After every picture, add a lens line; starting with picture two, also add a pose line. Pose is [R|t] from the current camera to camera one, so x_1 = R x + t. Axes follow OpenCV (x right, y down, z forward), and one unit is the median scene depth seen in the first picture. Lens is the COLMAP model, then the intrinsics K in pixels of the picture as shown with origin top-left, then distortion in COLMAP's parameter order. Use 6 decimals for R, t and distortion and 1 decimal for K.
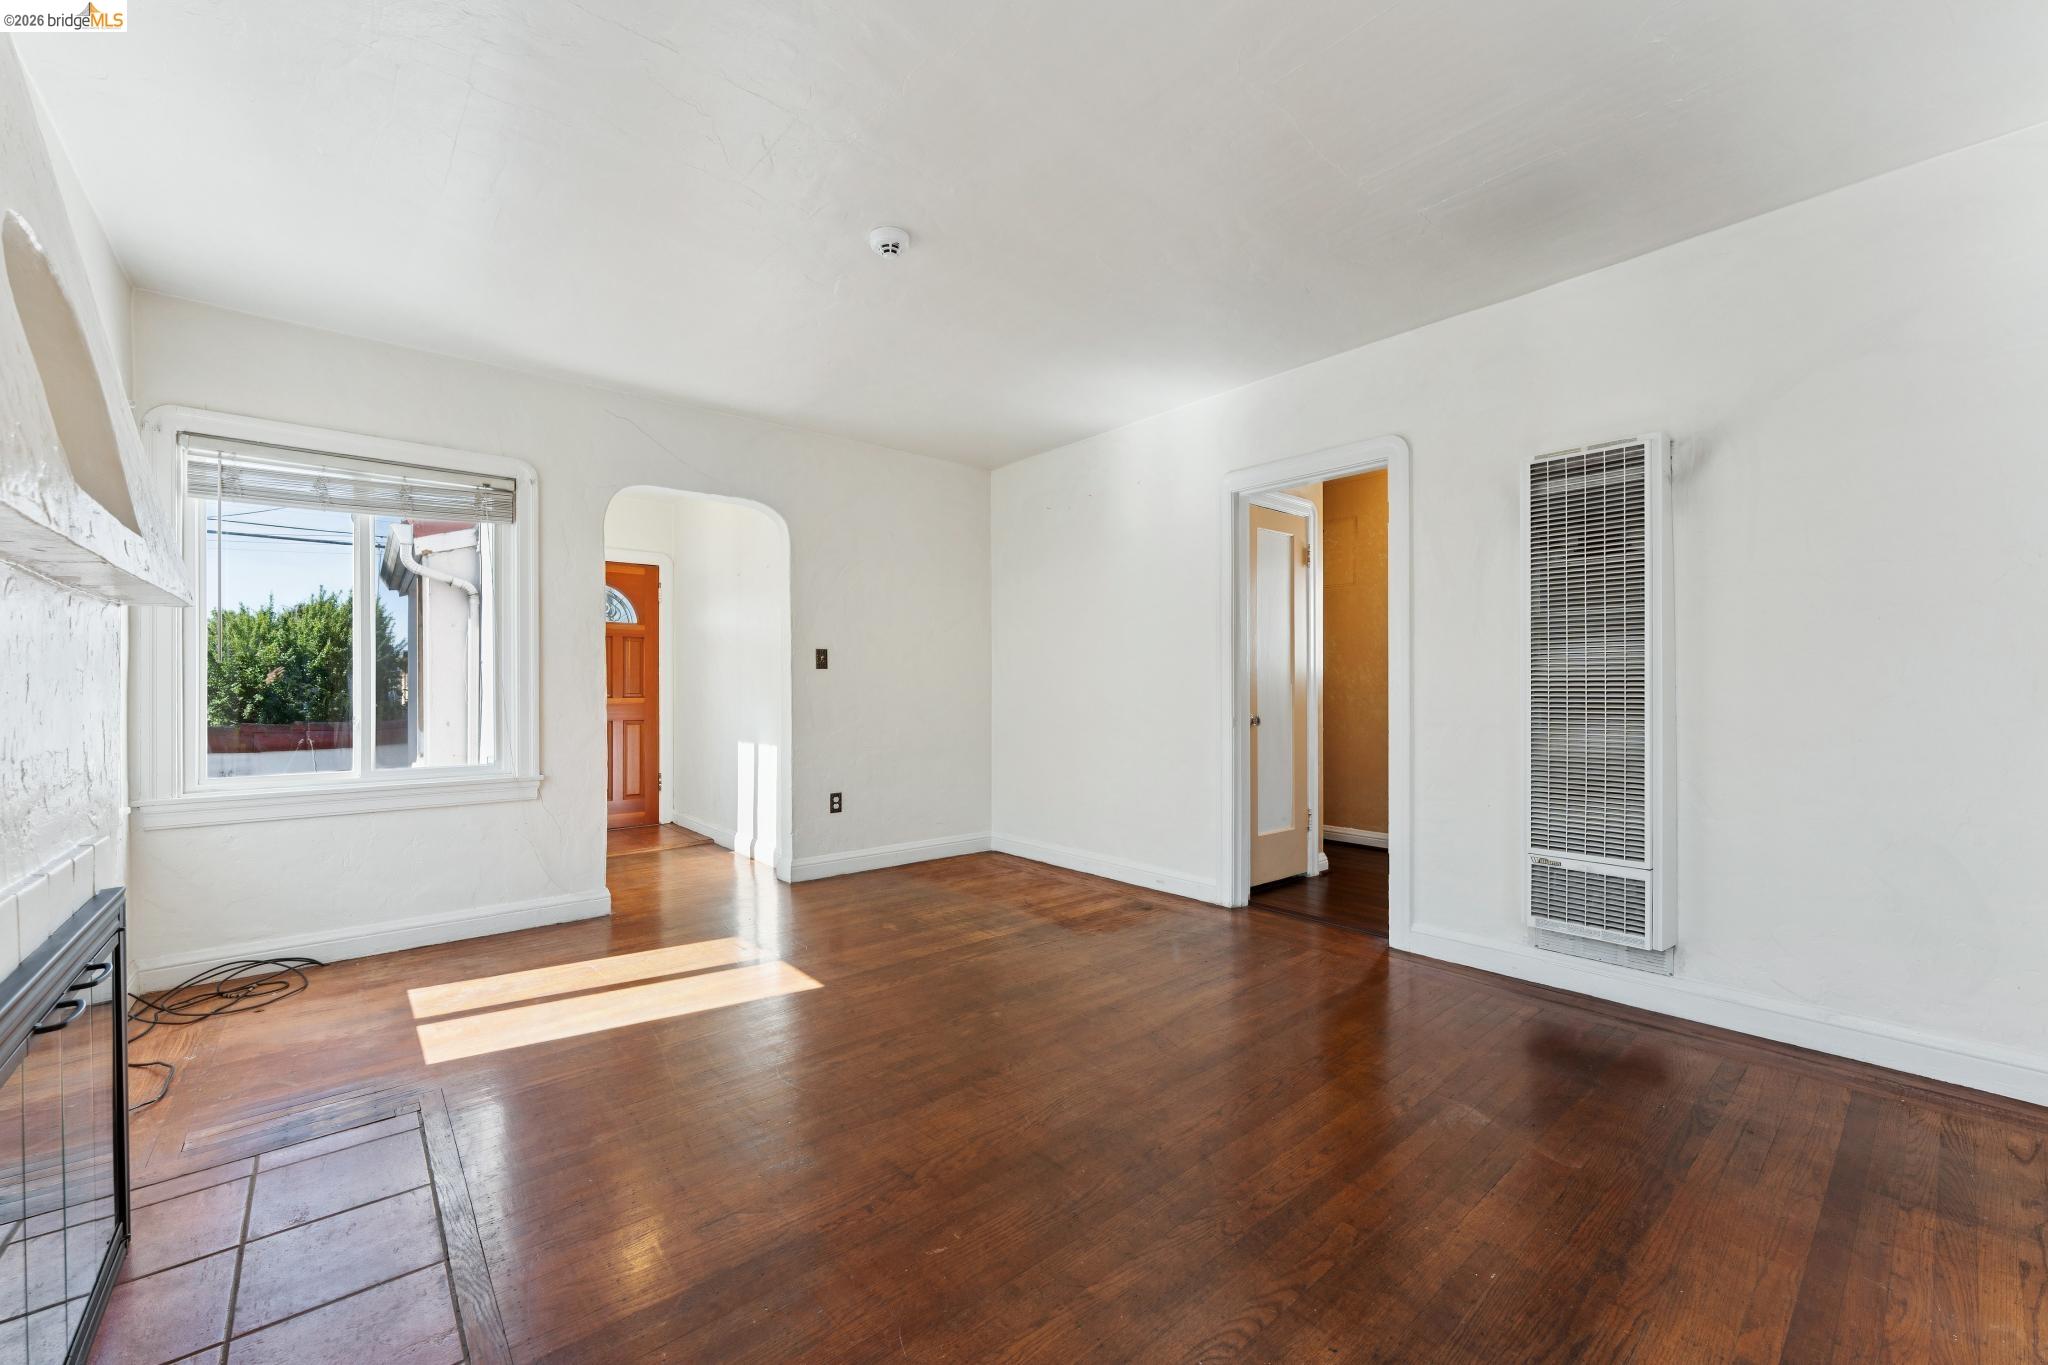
lens RADIAL K [[824.3, 0, 1030.2], [0, 824.3, 691.2], [0, 0, 1]] dist [-0.000141, 0.000000]
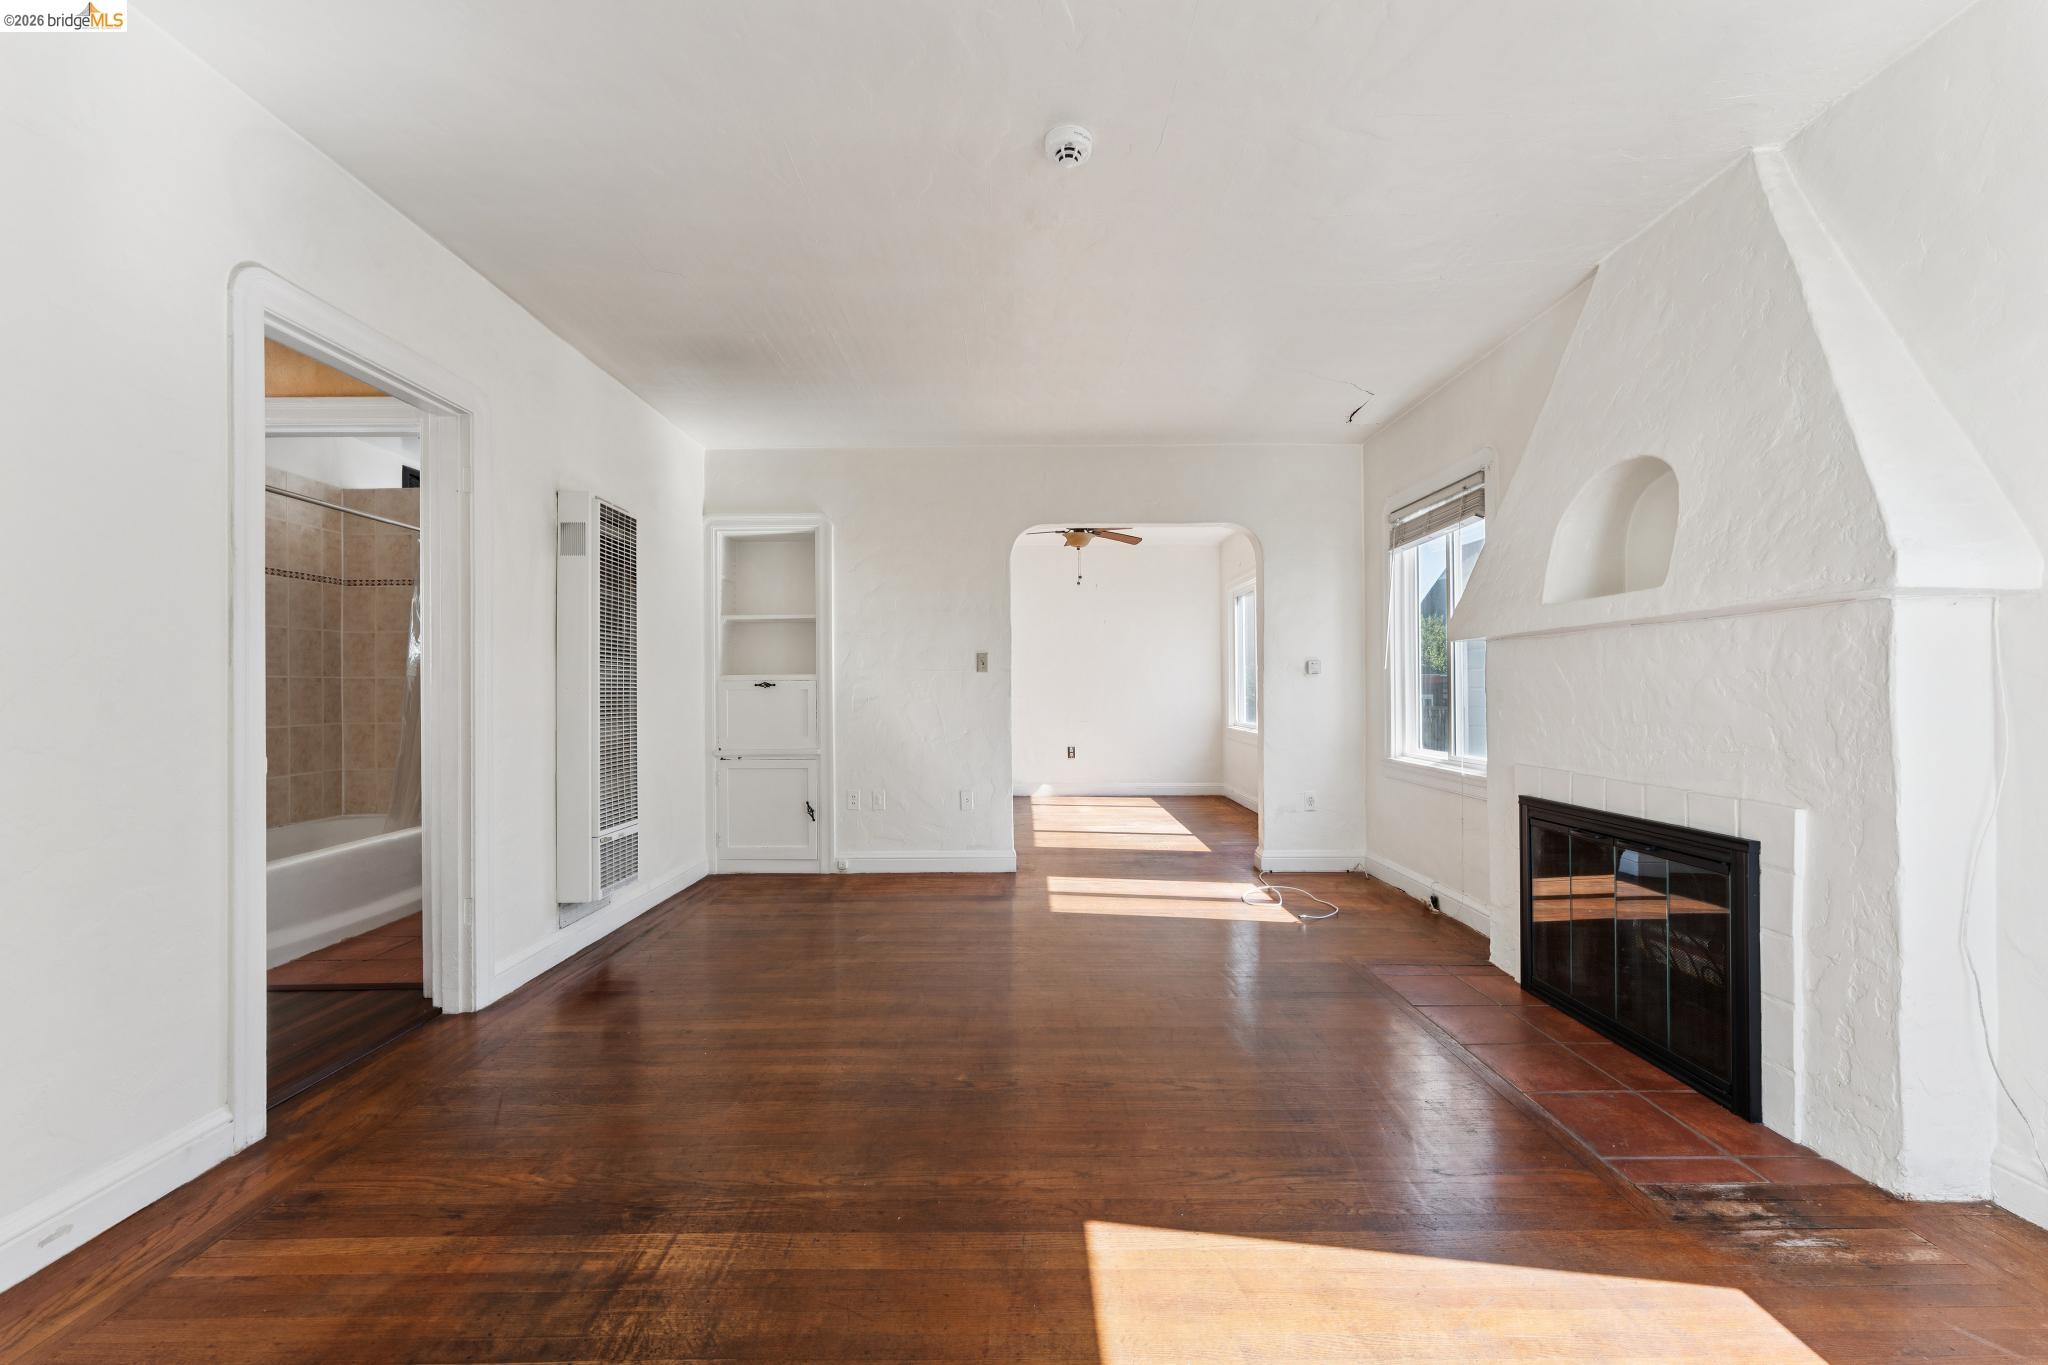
lens RADIAL K [[812.7, 0, 1017.3], [0, 812.7, 688.5], [0, 0, 1]] dist [-0.000322, -0.000783]
pose [[-0.757590, 0.008400, 0.652677, -0.484422], [0.011192, 0.999937, 0.000121, -0.004267], [-0.652635, 0.007396, -0.757636, 1.222065]]
